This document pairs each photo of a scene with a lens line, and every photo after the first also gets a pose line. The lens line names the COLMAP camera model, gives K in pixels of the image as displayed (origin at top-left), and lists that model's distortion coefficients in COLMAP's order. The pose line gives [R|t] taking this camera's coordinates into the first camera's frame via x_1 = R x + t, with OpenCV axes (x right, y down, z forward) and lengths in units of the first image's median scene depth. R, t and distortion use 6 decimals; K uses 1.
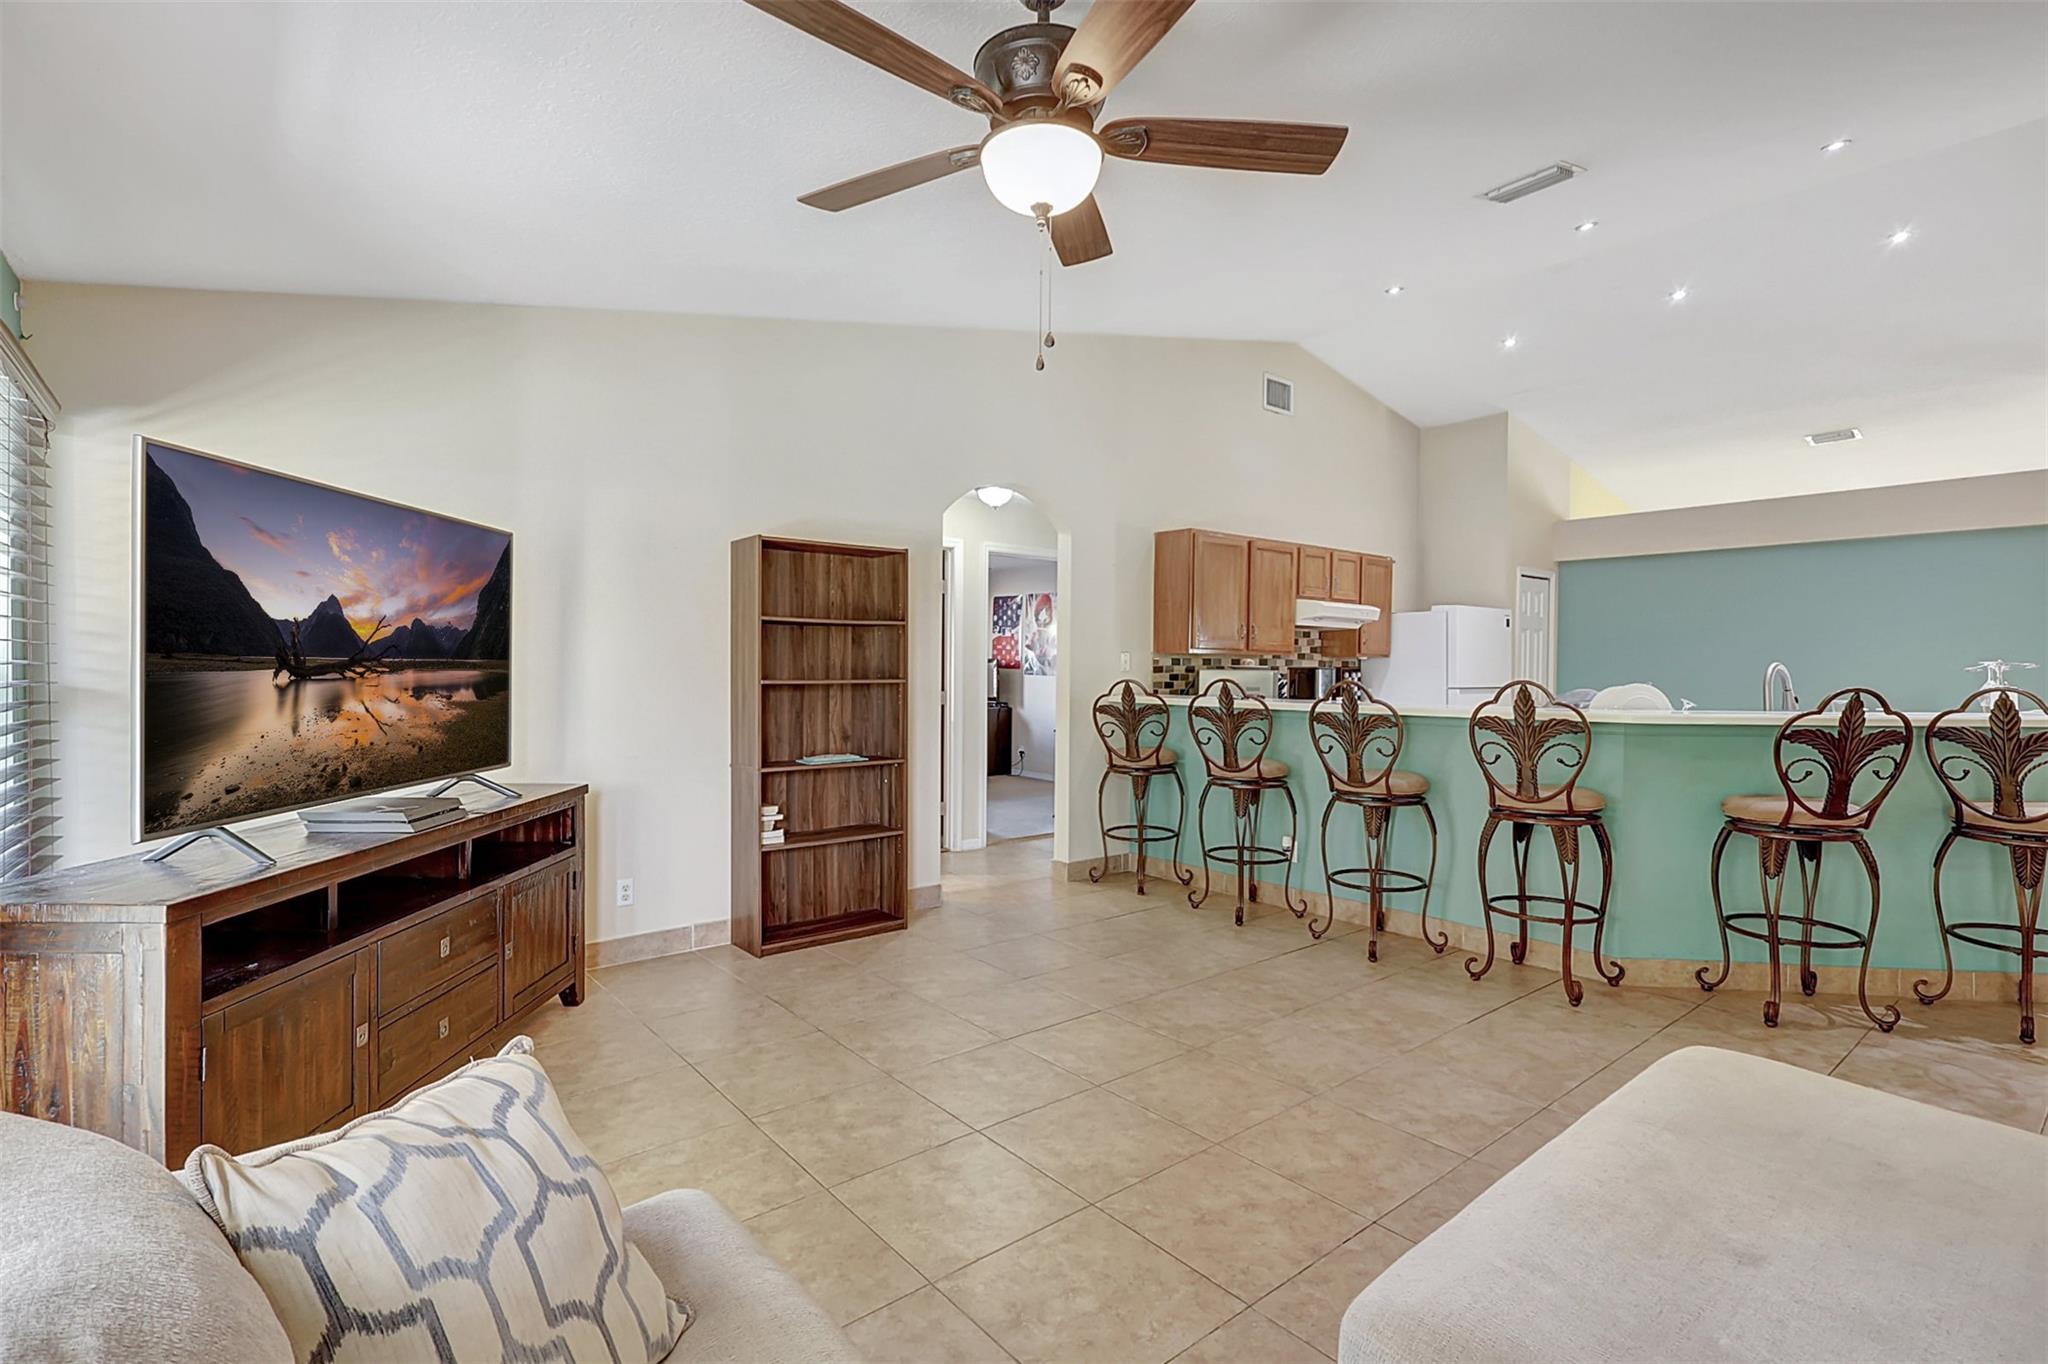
lens RADIAL K [[961.6, 0, 1023.0], [0, 961.6, 693.9], [0, 0, 1]] dist [0.000991, 0.004305]
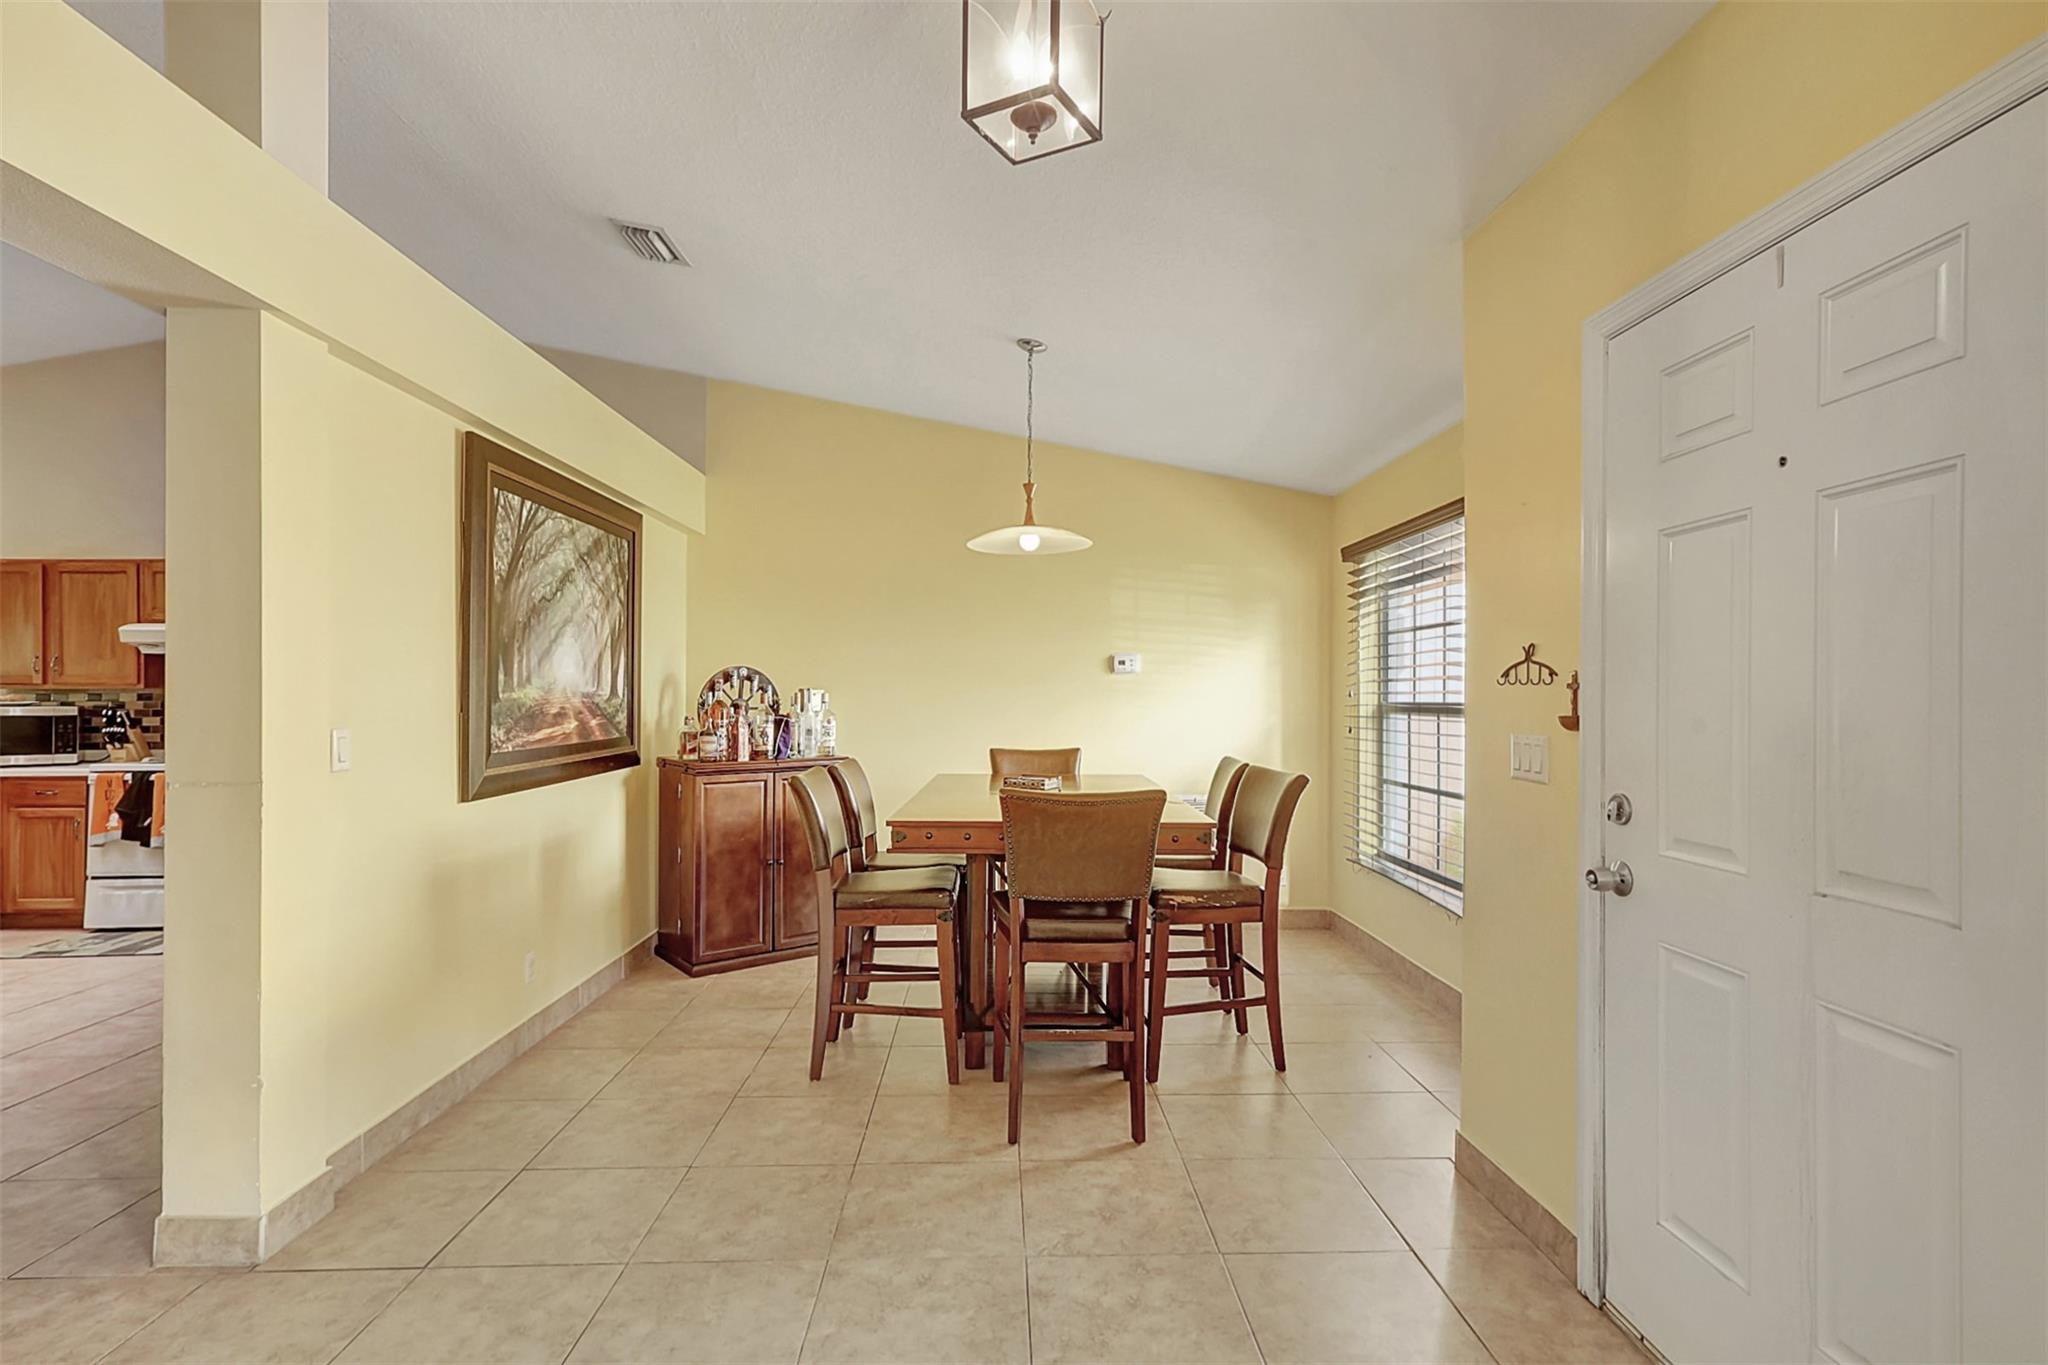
lens RADIAL K [[961.6, 0, 1023.0], [0, 961.6, 694.4], [0, 0, 1]] dist [0.000991, 0.004305]
pose [[0.787993, -0.011556, -0.615575, 1.527714], [-0.008597, 0.999520, -0.029769, -0.017279], [0.615624, 0.028750, 0.787516, 0.853411]]
